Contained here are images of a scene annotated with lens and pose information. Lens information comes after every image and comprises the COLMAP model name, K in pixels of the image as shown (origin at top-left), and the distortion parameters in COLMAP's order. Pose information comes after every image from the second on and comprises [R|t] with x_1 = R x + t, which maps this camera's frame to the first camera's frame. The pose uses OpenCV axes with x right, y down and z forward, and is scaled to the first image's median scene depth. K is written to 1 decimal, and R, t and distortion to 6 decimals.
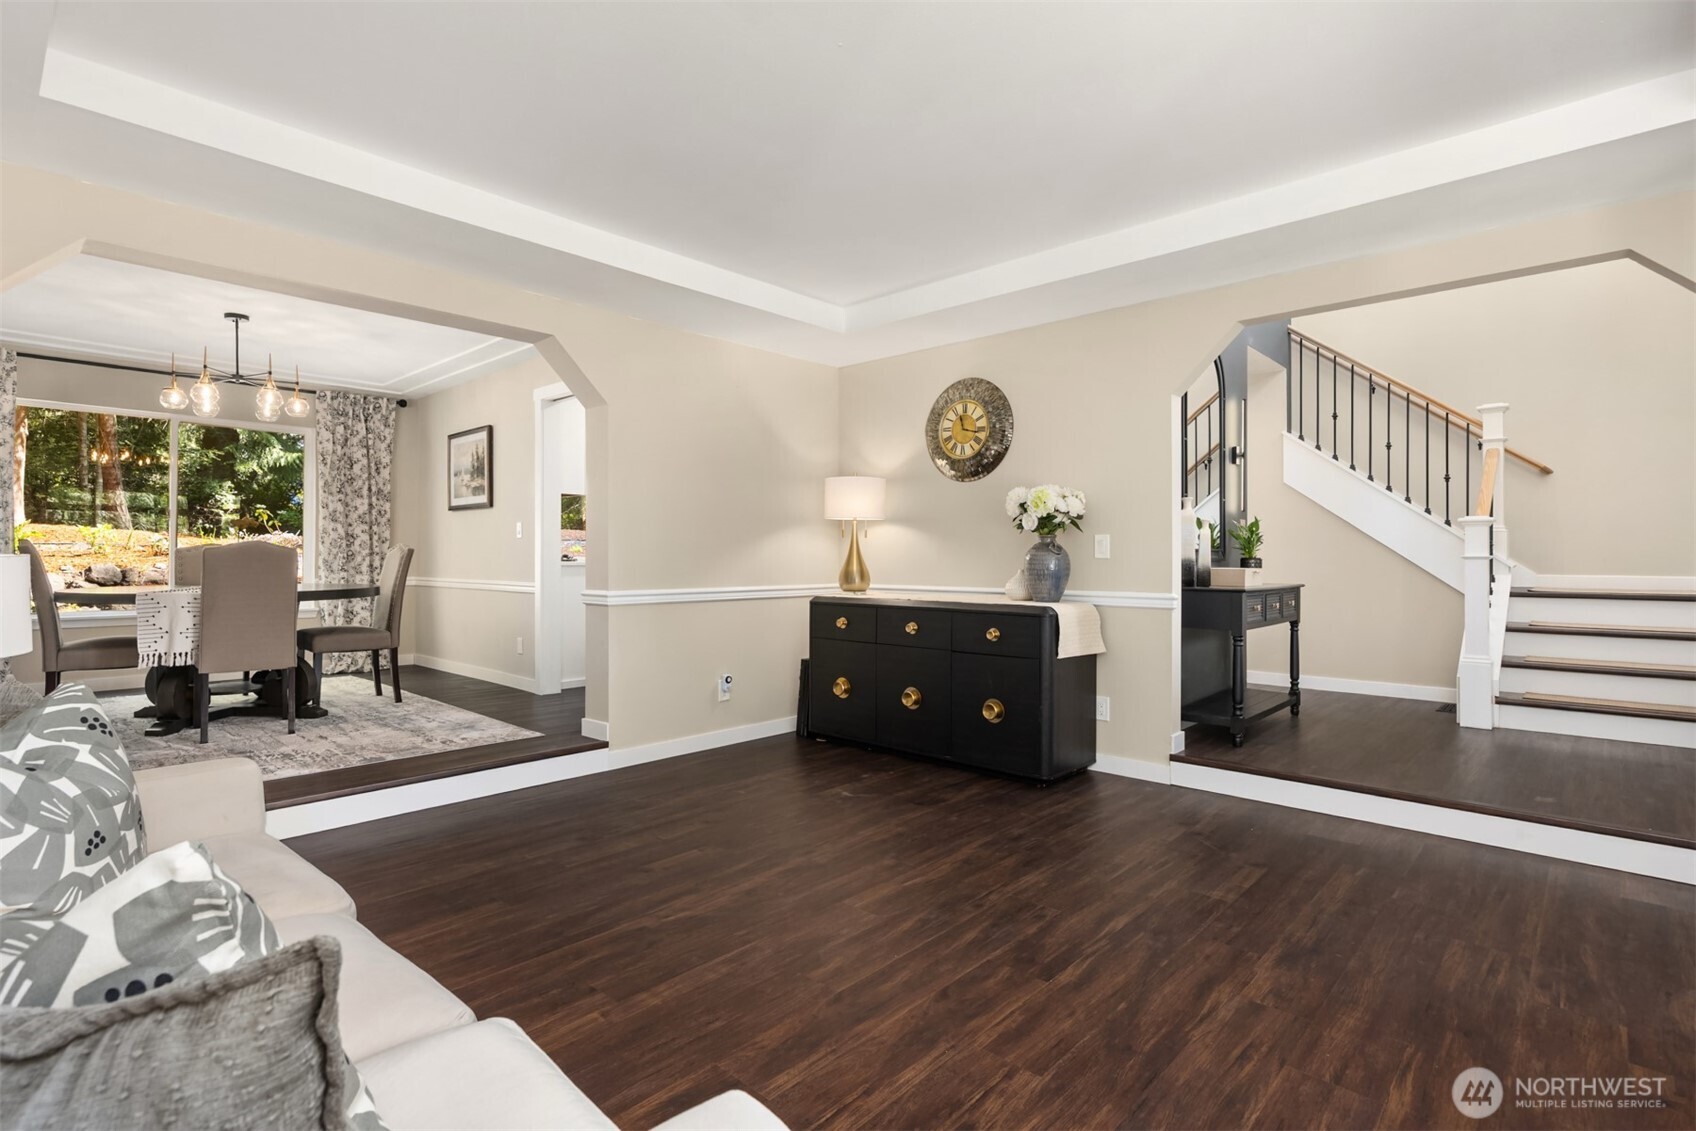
lens RADIAL K [[817.1, 0, 837.4], [0, 817.1, 553.1], [0, 0, 1]] dist [-0.000123, 0.000528]
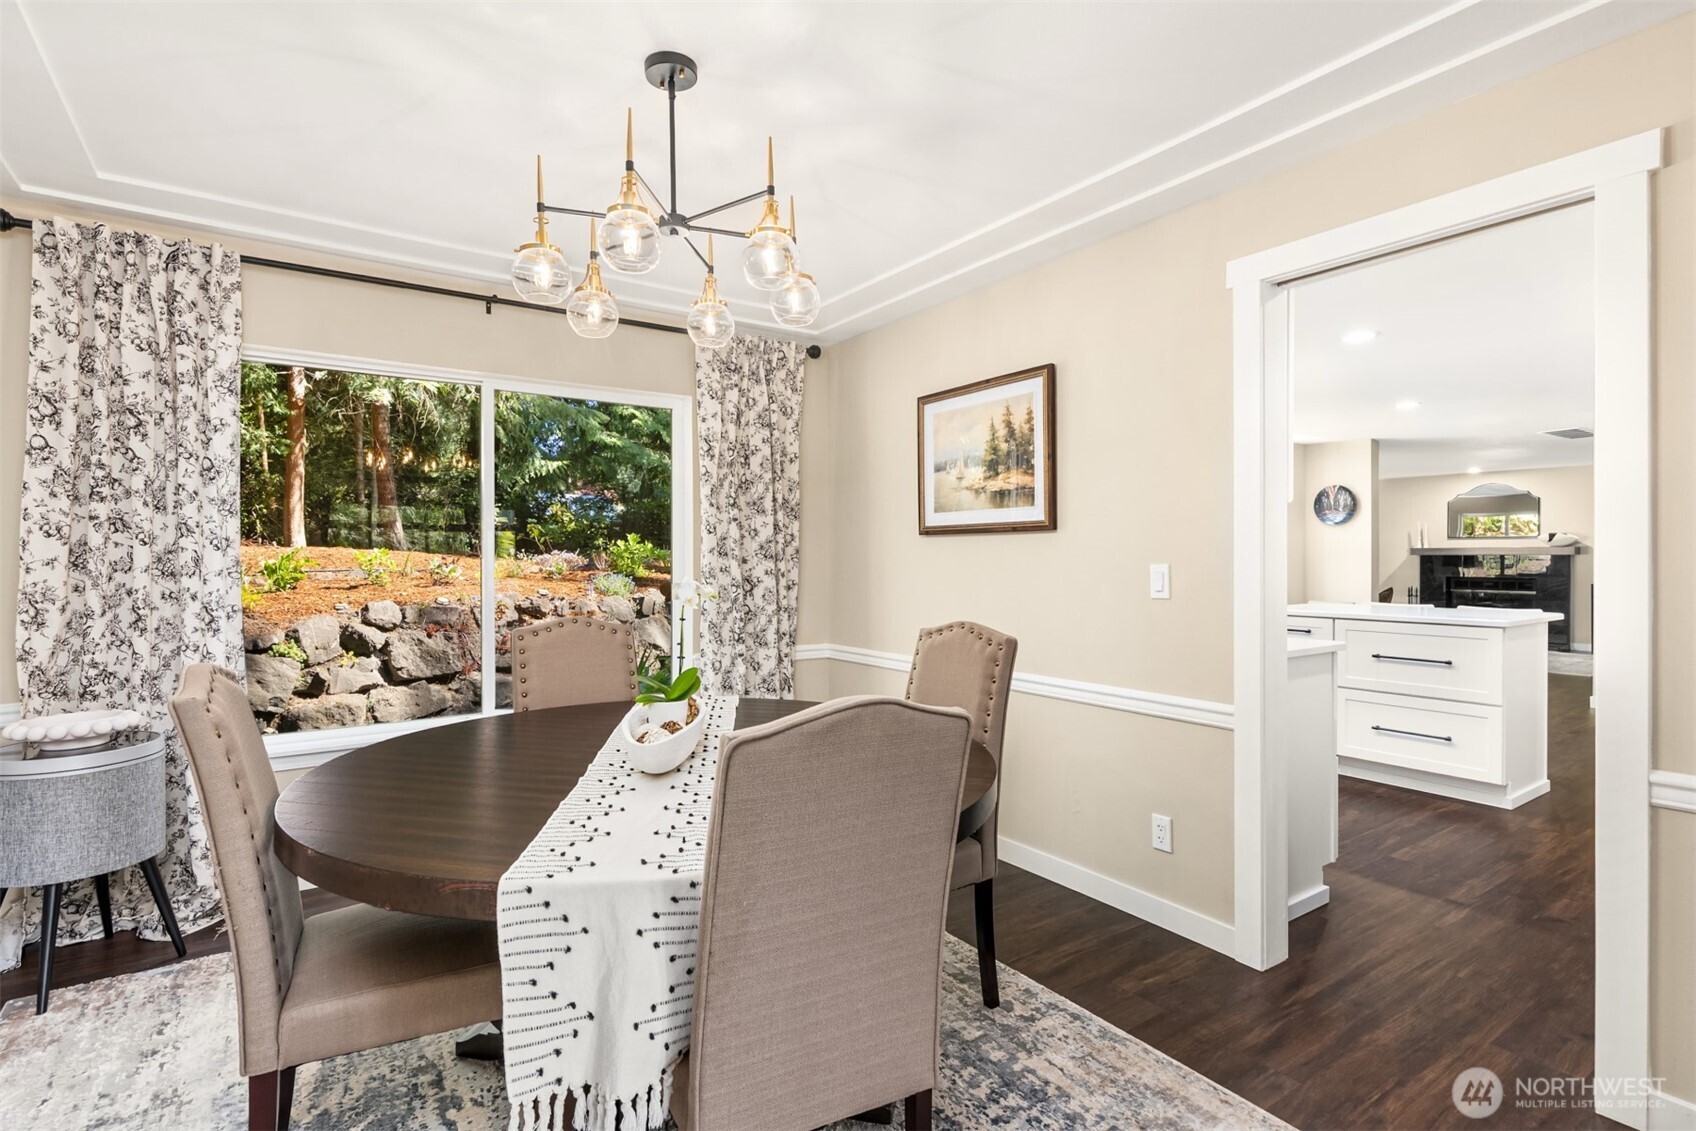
lens RADIAL K [[827.3, 0, 848.0], [0, 827.3, 565.5], [0, 0, 1]] dist [0.000709, 0.000958]
pose [[0.976872, -0.004154, -0.213783, -0.572650], [0.006909, 0.999902, 0.012141, -0.054473], [0.213712, -0.013337, 0.976806, 0.631449]]
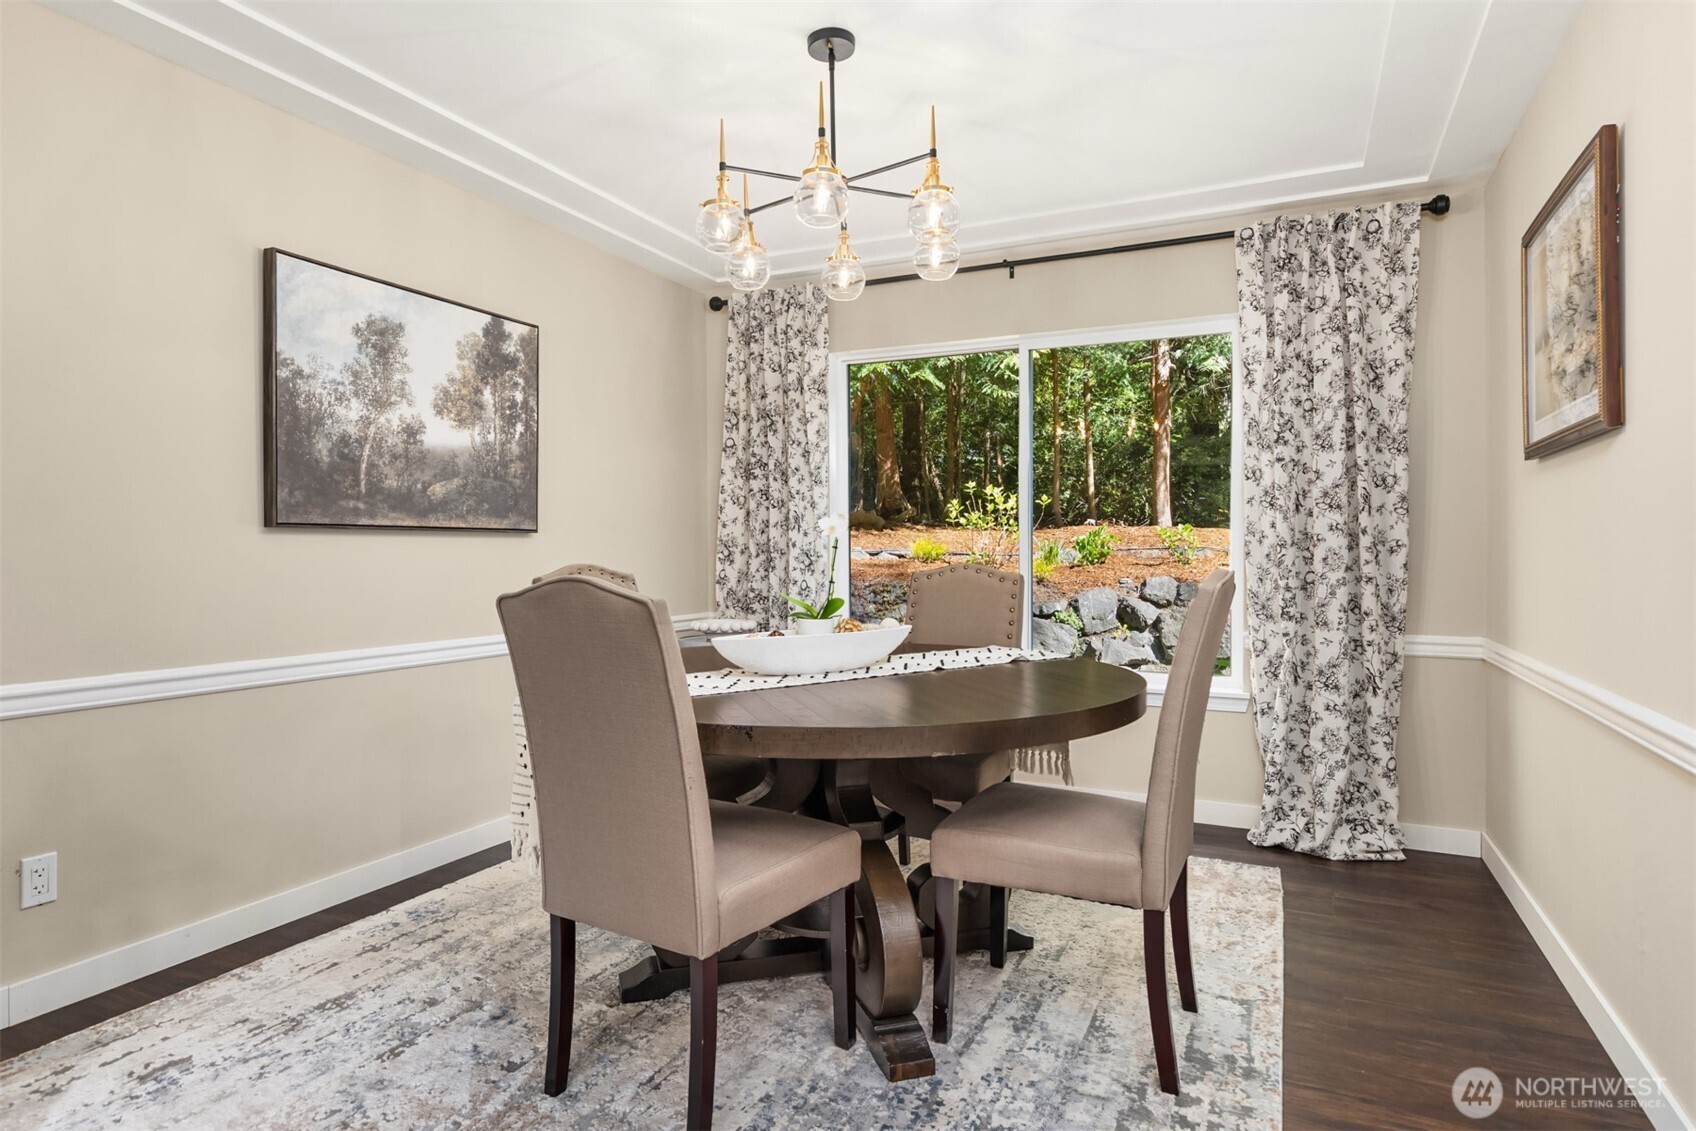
lens RADIAL K [[957.8, 0, 816.9], [0, 957.8, 558.6], [0, 0, 1]] dist [0.001792, 0.000279]
pose [[0.290450, 0.004624, -0.956879, -0.254252], [0.004239, 0.999972, 0.006119, -0.020755], [0.956881, -0.005834, 0.290422, 0.853672]]
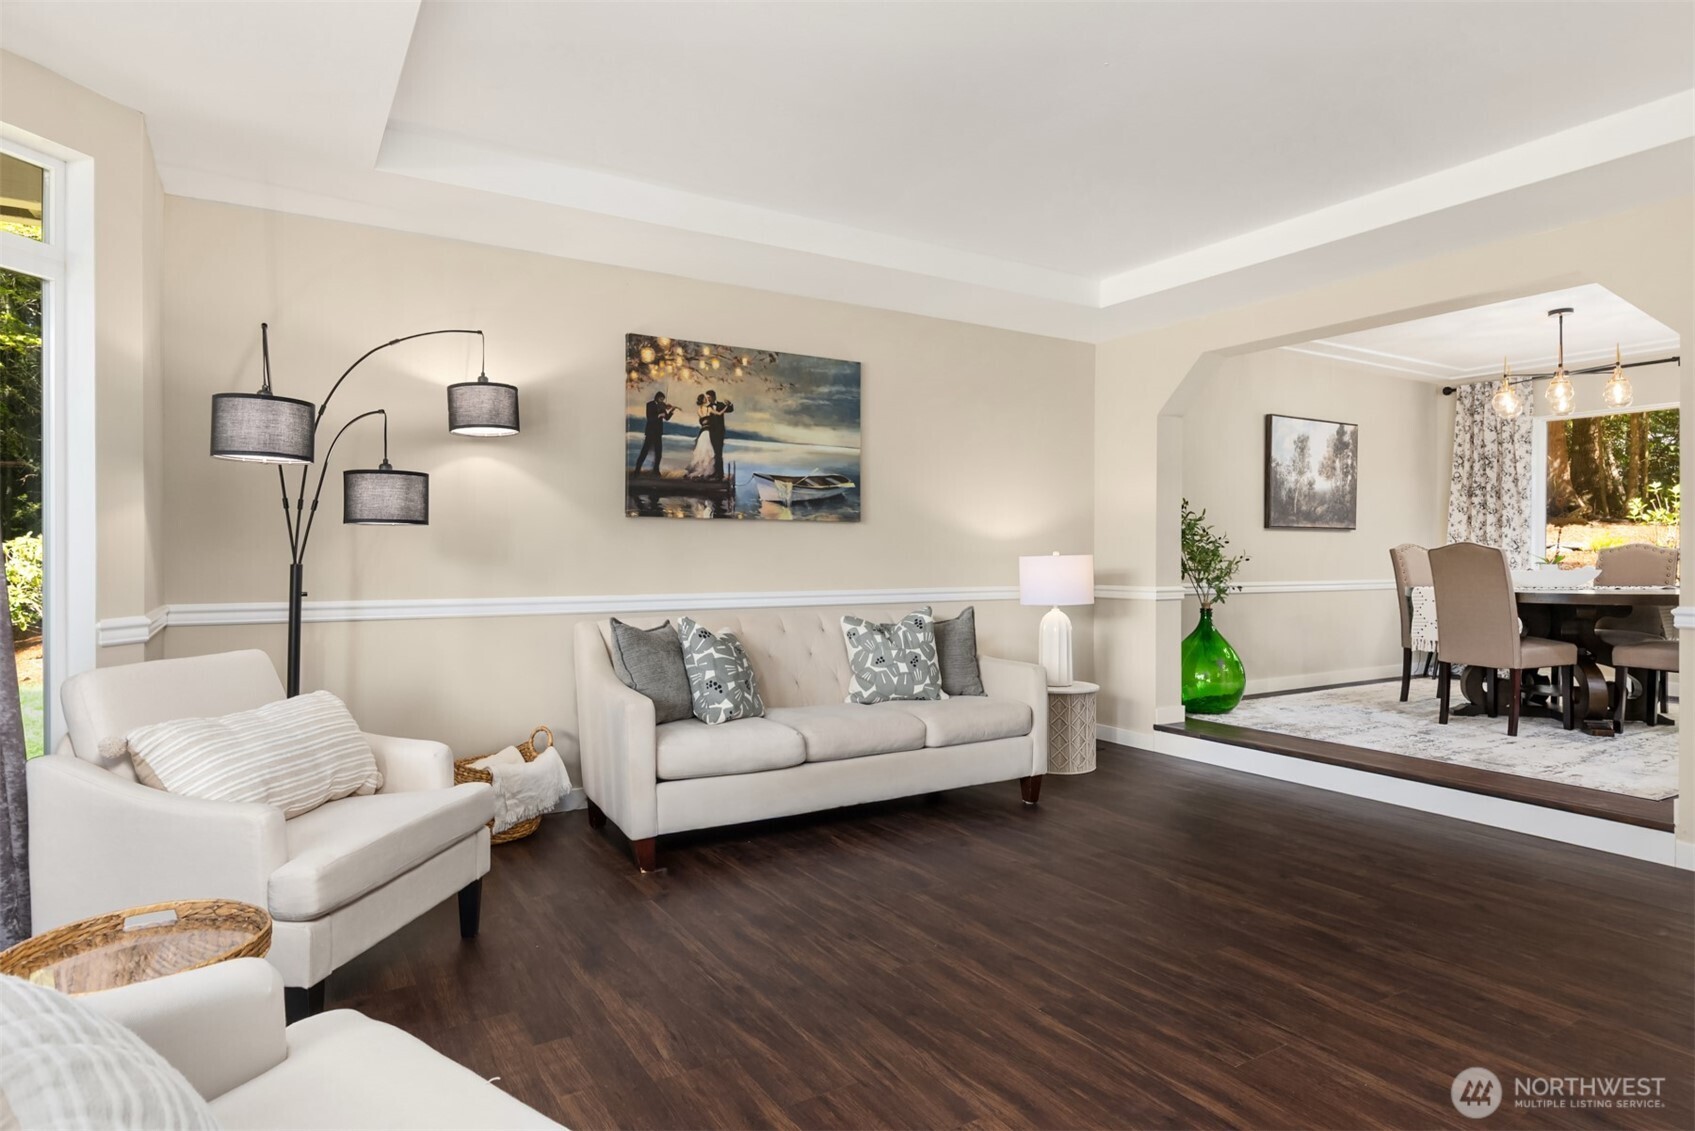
lens RADIAL K [[951.6, 0, 847.5], [0, 951.6, 565.5], [0, 0, 1]] dist [0.005230, 0.001382]
pose [[-0.253485, 0.010235, -0.967285, 0.600623], [0.001272, 0.999947, 0.010247, 0.001860], [0.967338, 0.001367, -0.253485, 0.468057]]
